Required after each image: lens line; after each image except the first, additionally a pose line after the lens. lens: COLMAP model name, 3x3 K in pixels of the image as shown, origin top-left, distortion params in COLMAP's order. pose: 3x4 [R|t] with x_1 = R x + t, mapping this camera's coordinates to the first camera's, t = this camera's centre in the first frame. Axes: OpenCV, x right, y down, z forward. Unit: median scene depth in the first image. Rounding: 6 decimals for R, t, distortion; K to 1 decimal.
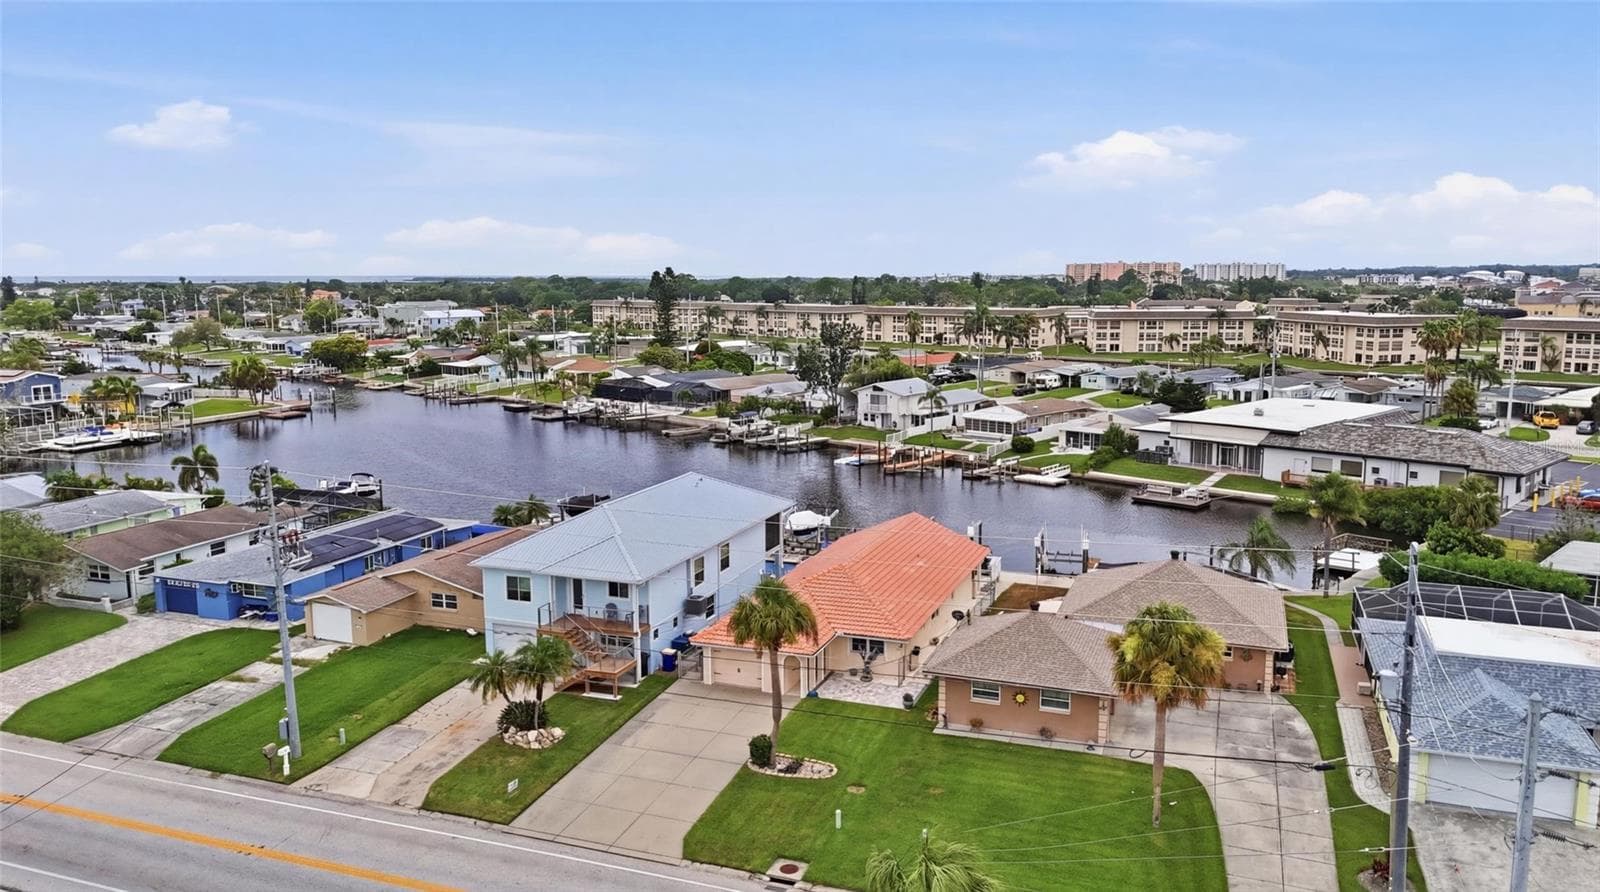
lens RADIAL K [[1183.2, 0, 800.0], [0, 1183.2, 446.0], [0, 0, 1]] dist [0.094600, -0.110515]
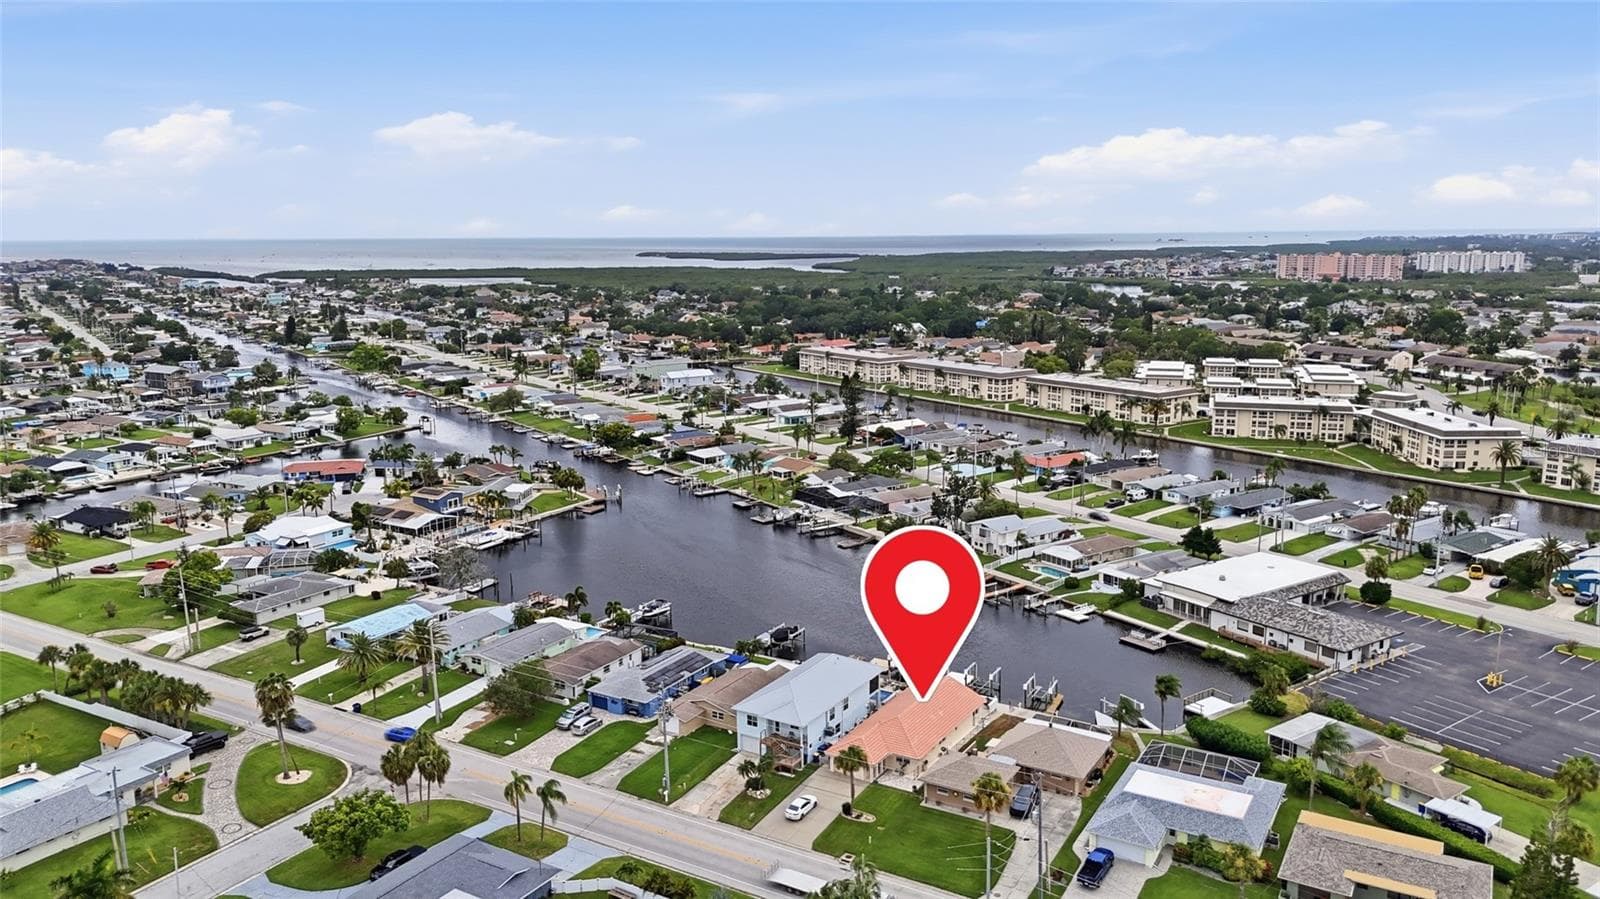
lens RADIAL K [[1212.7, 0, 800.0], [0, 1212.7, 449.5], [0, 0, 1]] dist [0.089004, -0.089785]
pose [[0.984475, 0.031759, -0.172625, 0.126439], [-0.023888, 0.998586, 0.047484, -0.269966], [0.173889, -0.042624, 0.983842, -0.662351]]
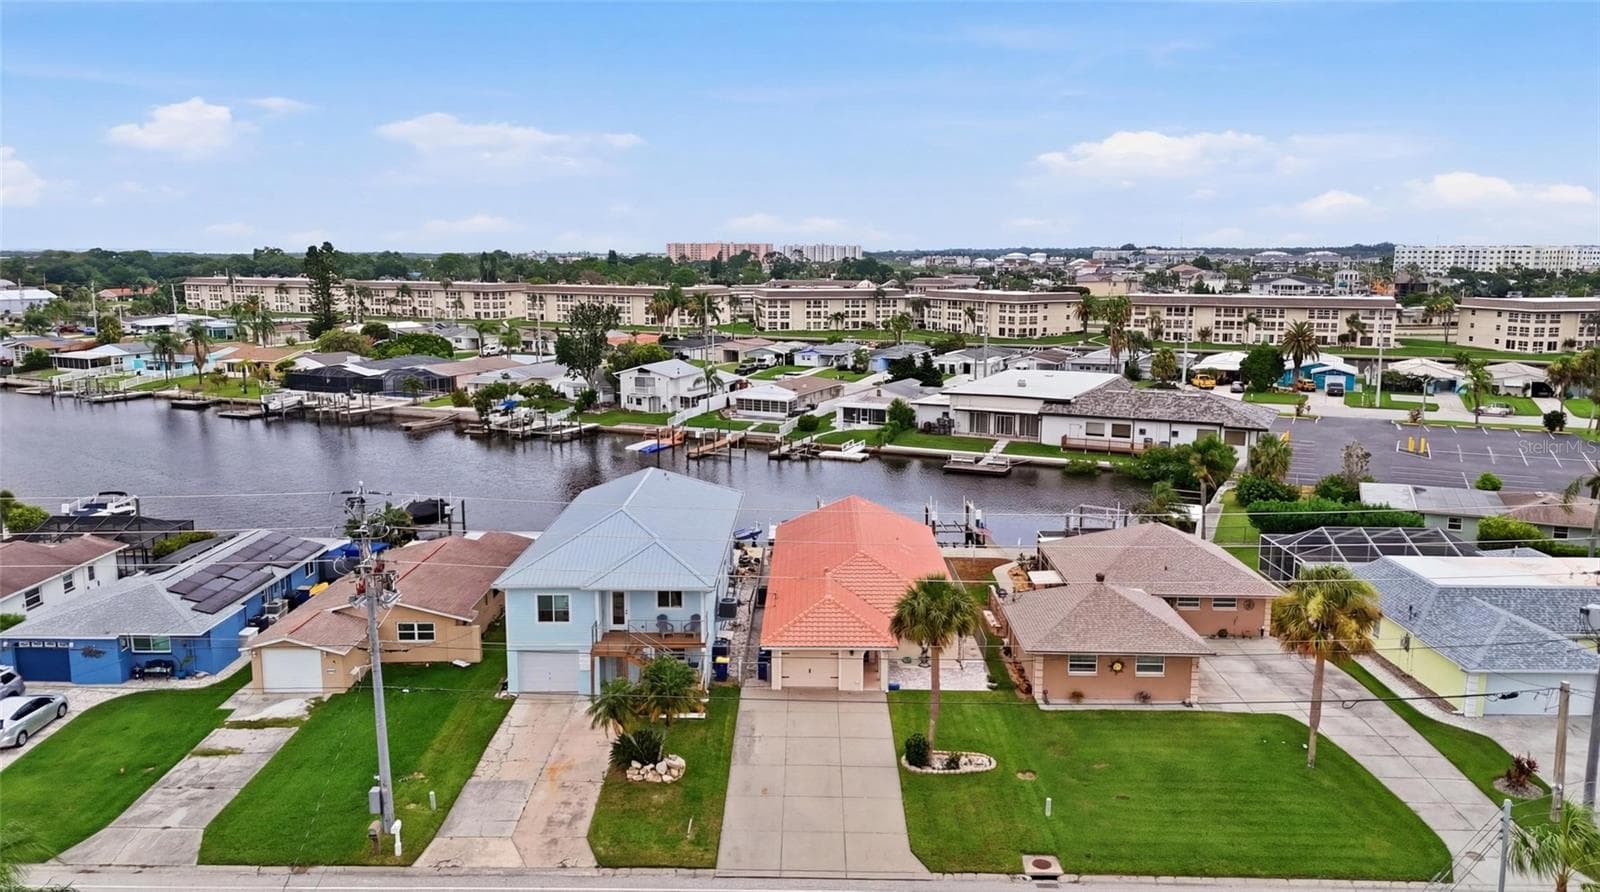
lens RADIAL K [[1183.2, 0, 800.0], [0, 1183.2, 446.0], [0, 0, 1]] dist [0.094600, -0.110515]
pose [[0.939666, -0.050414, 0.338358, -0.188316], [0.044291, 0.998686, 0.025798, -0.008507], [-0.339214, -0.009255, 0.940664, 0.054007]]
